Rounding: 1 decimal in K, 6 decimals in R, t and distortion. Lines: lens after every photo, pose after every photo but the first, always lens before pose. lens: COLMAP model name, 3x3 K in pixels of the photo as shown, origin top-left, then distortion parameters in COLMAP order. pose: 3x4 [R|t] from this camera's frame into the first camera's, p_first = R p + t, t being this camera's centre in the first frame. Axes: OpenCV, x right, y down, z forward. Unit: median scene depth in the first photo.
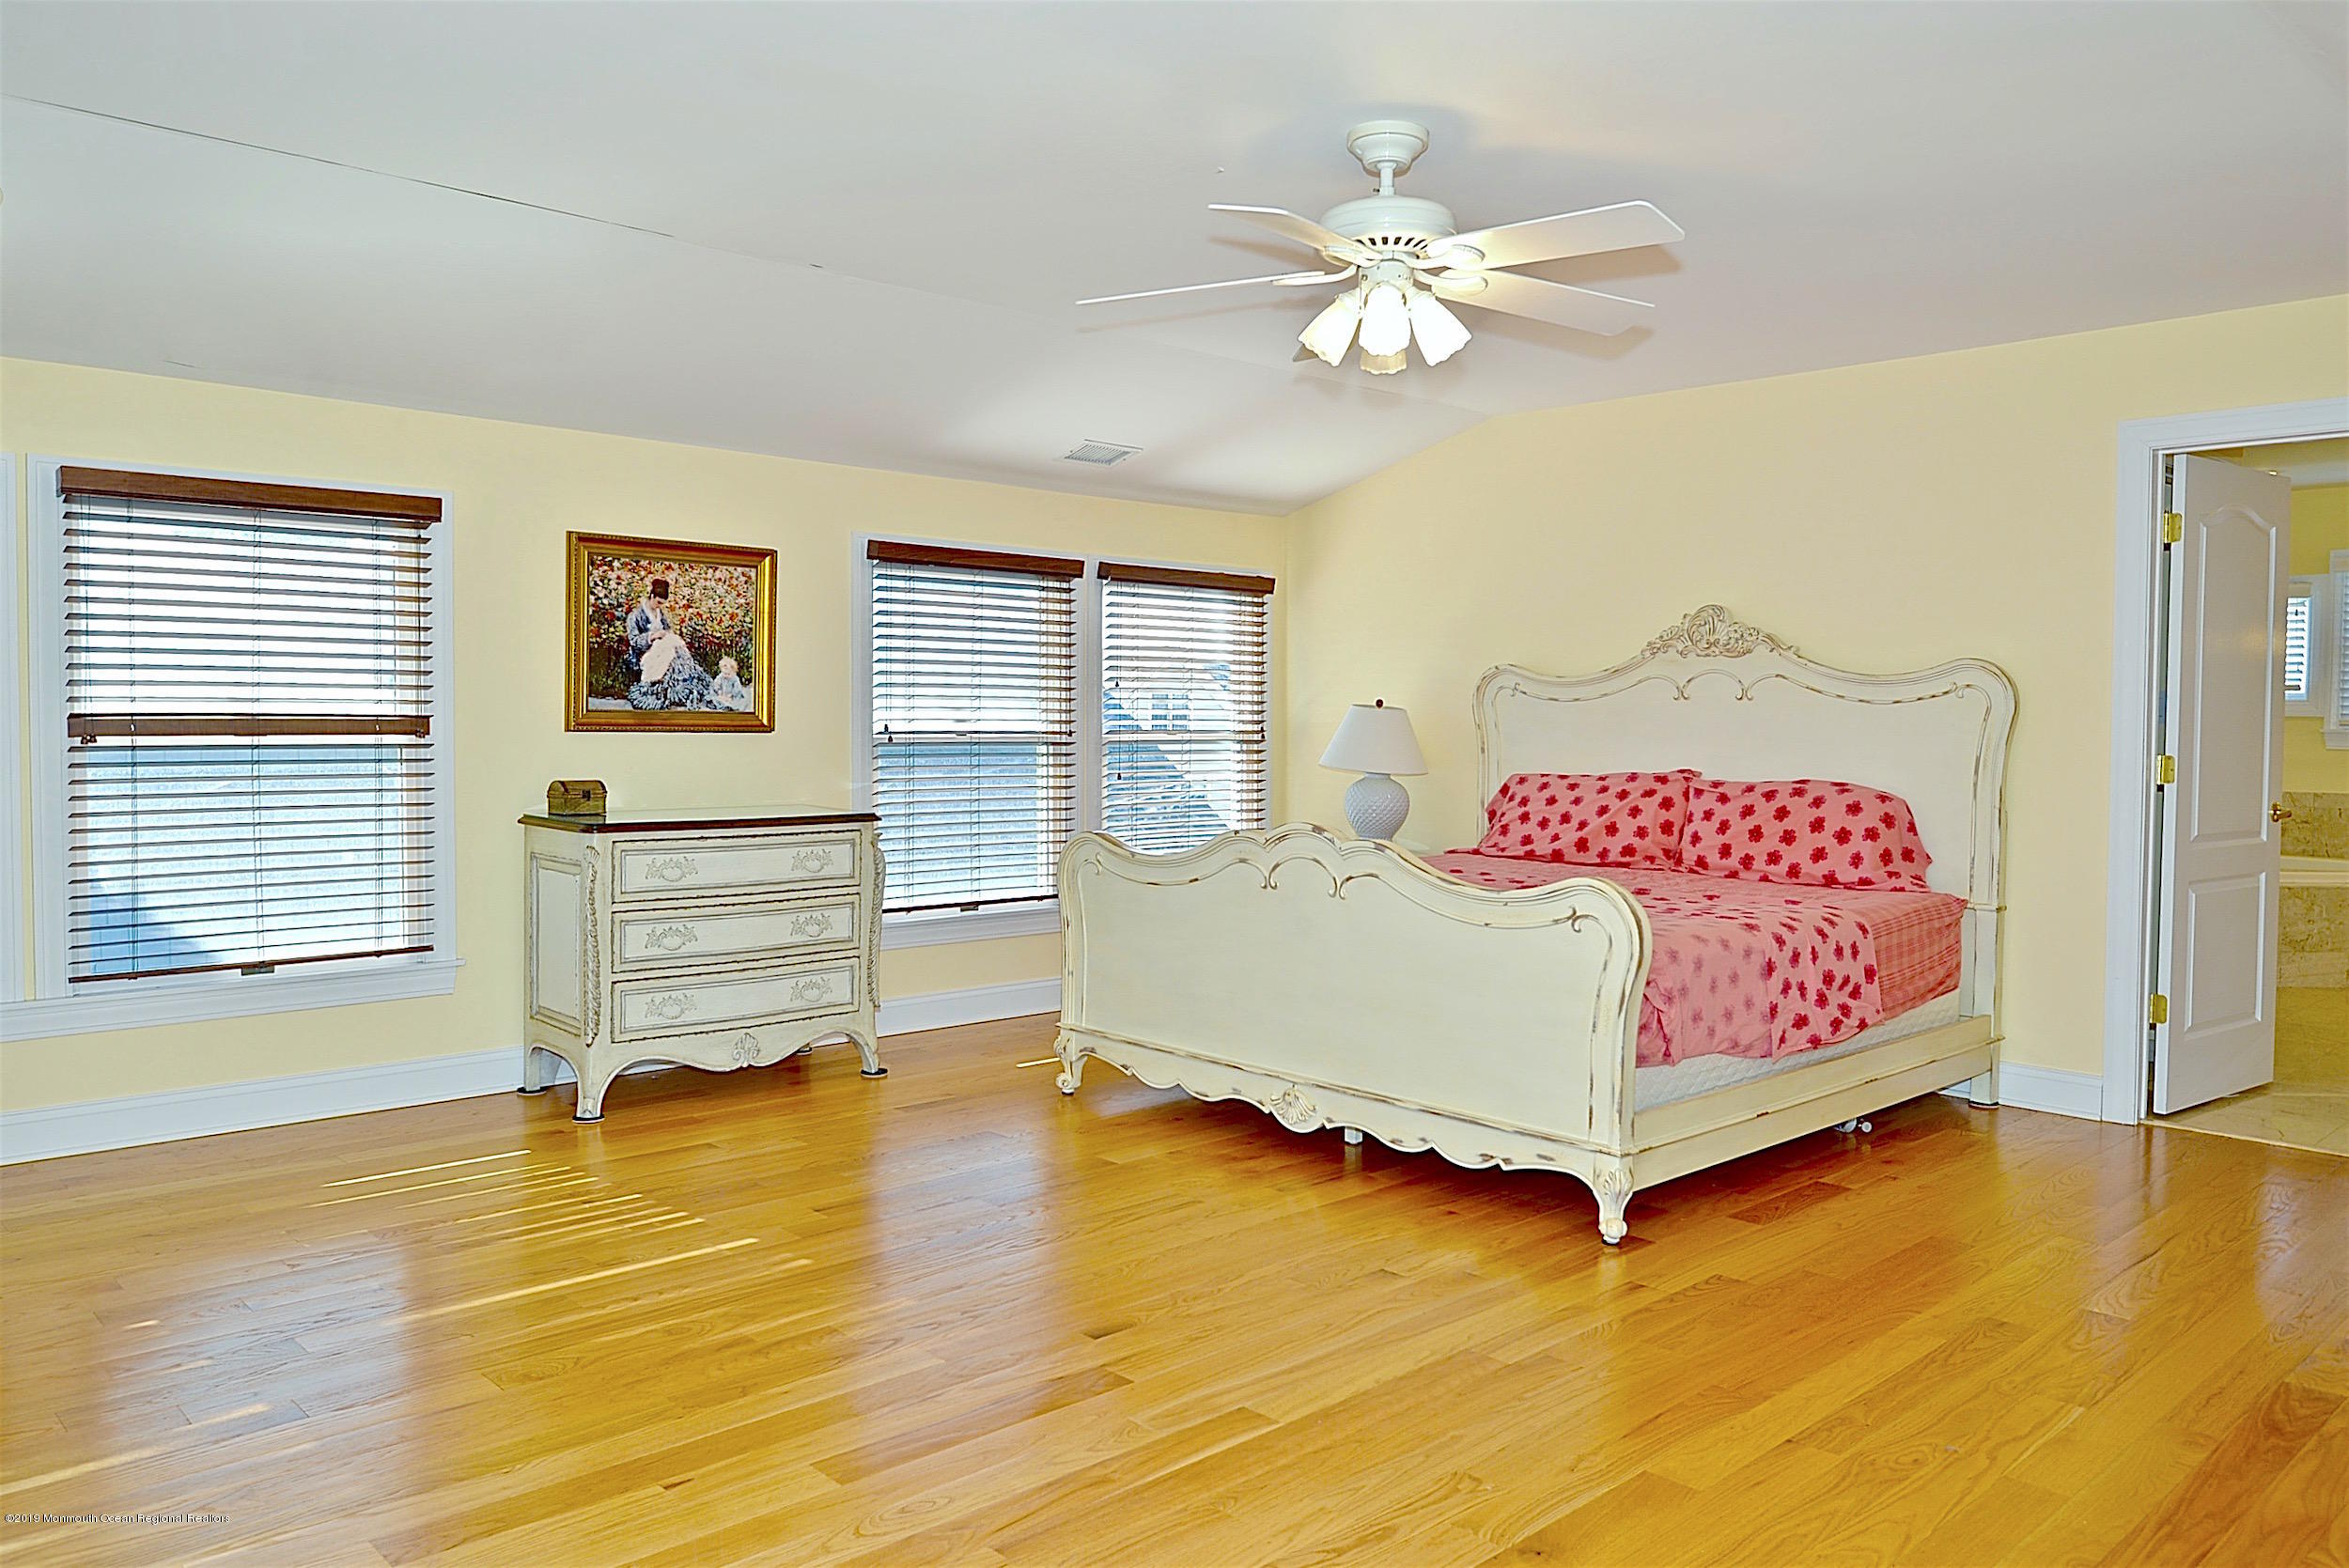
lens RADIAL K [[1621.5, 0, 1172.9], [0, 1621.5, 781.7], [0, 0, 1]] dist [0.007623, 0.001522]
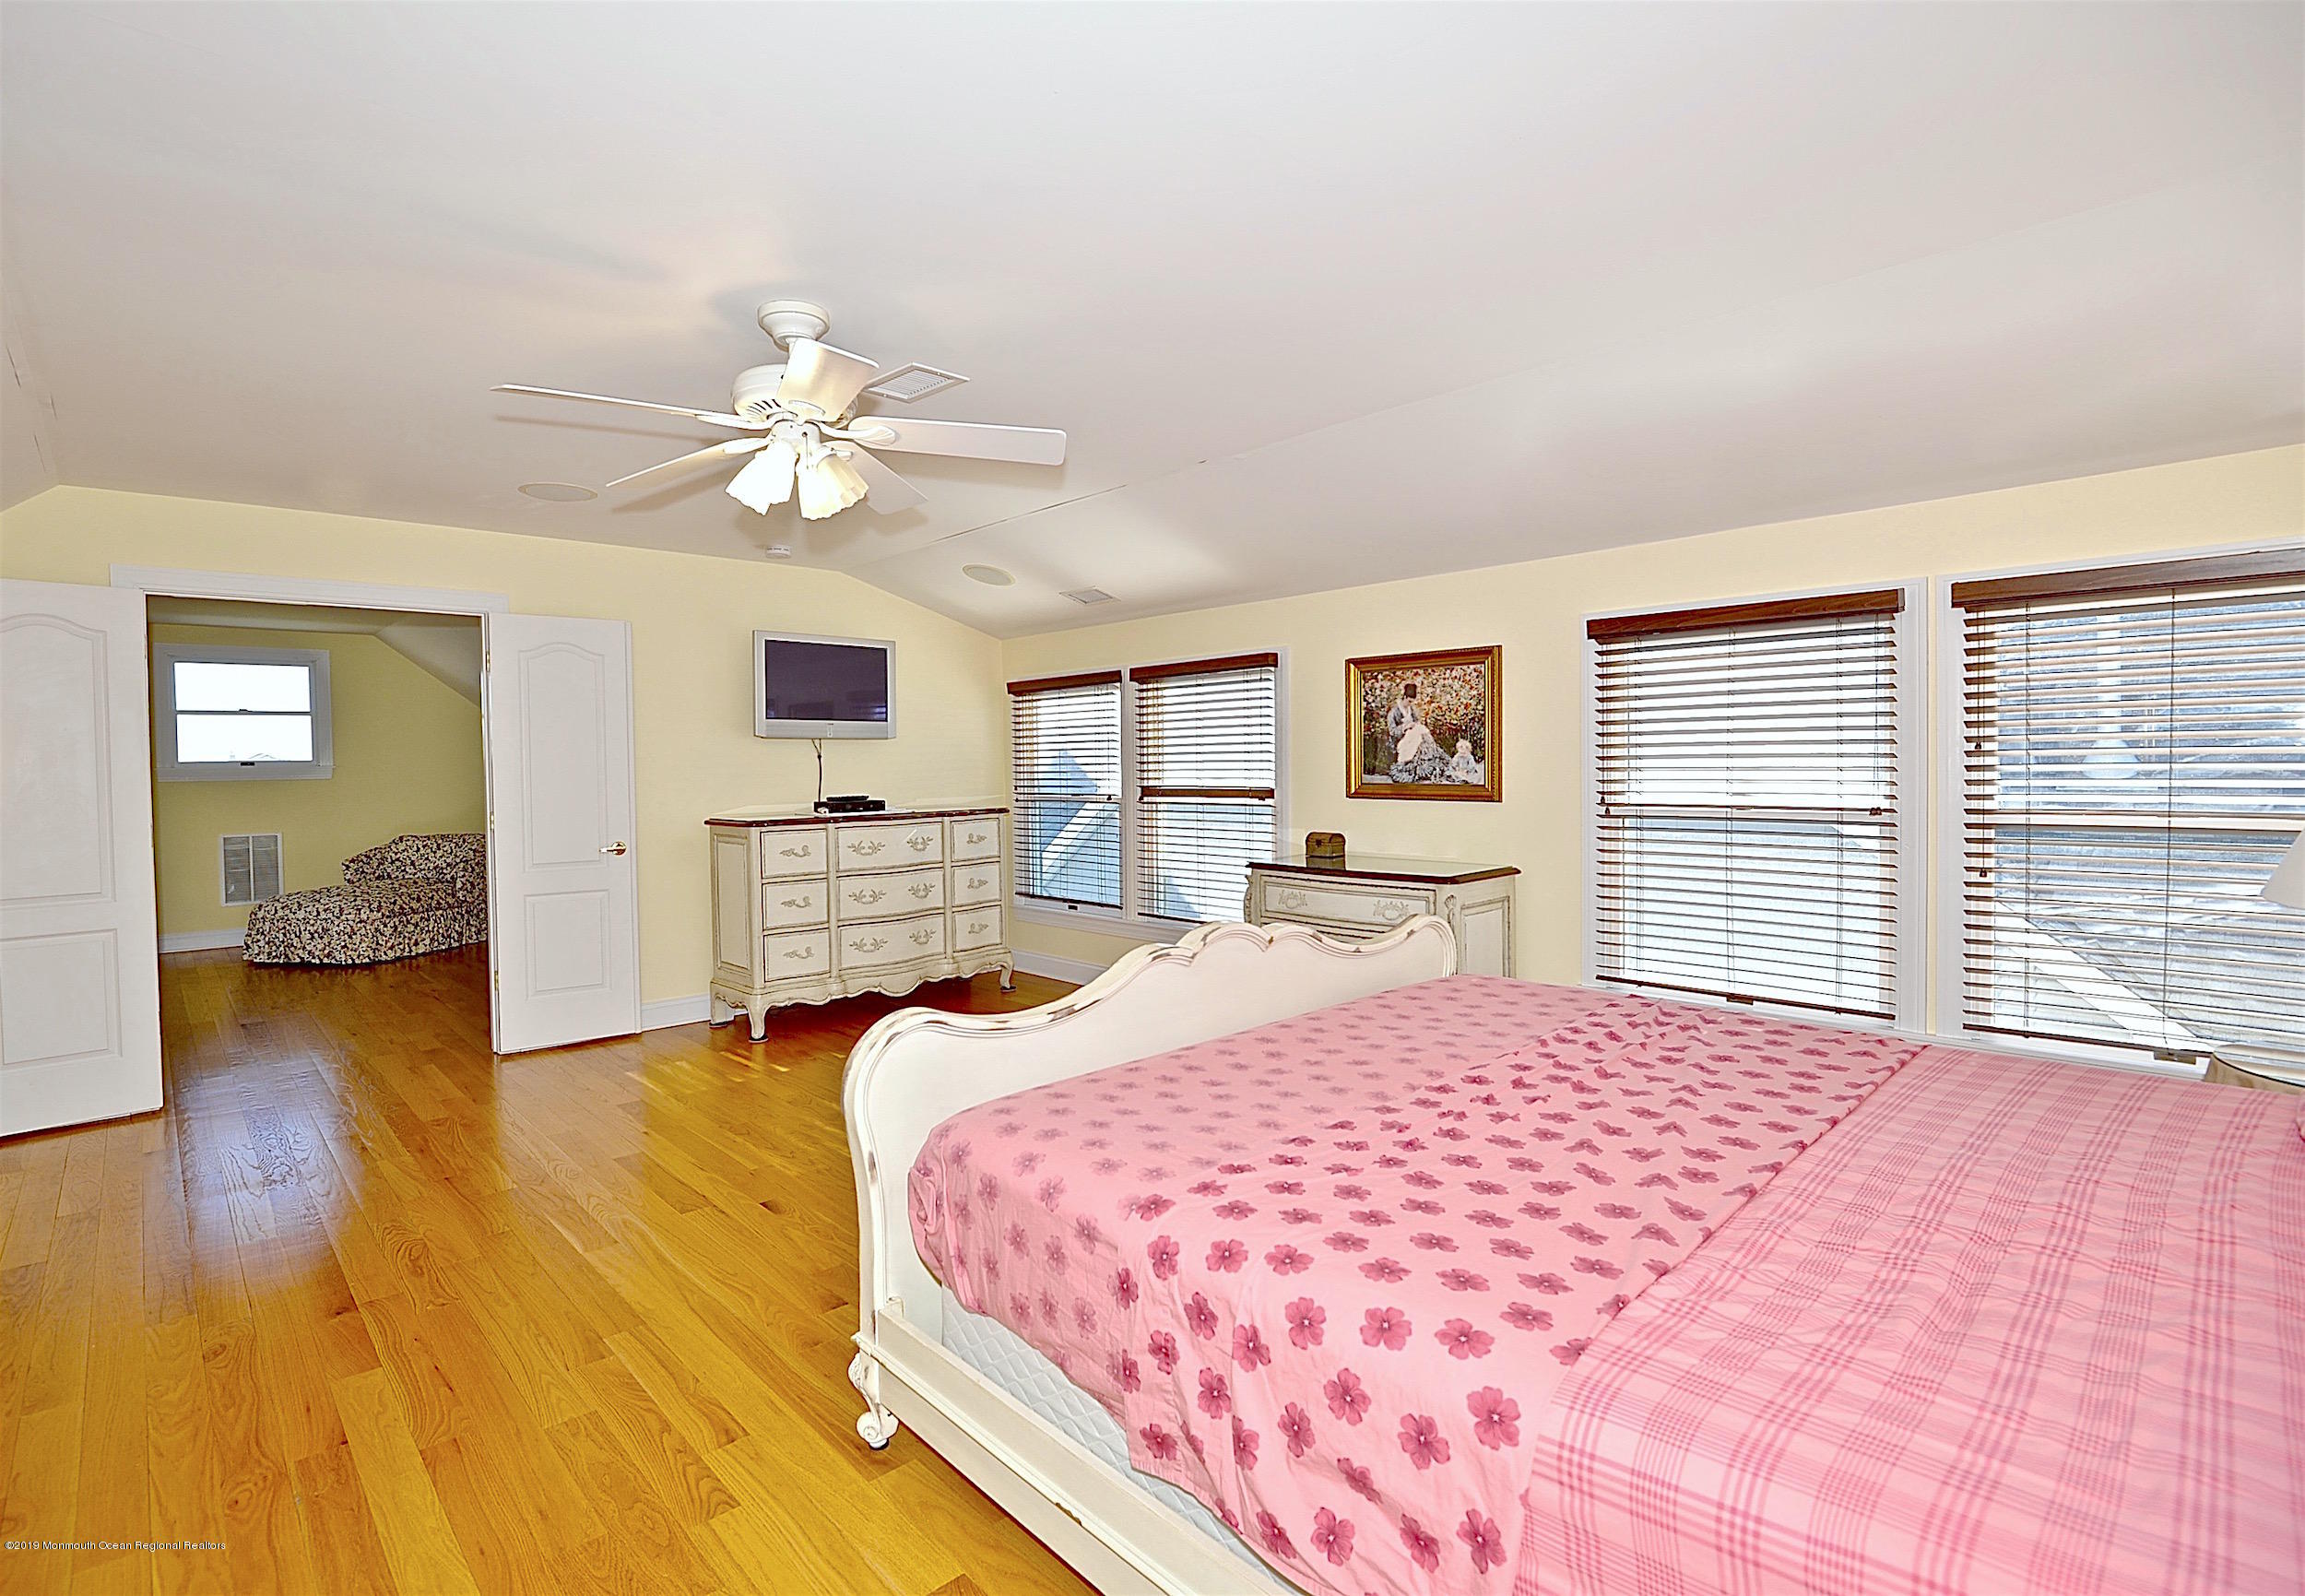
lens RADIAL K [[1116.5, 0, 1149.2], [0, 1116.5, 794.2], [0, 0, 1]] dist [-0.011154, -0.000113]
pose [[-0.007127, 0.021110, -0.999752, 0.579649], [-0.029870, 0.999327, 0.021314, -0.047582], [0.999528, 0.030014, -0.006491, 0.784923]]
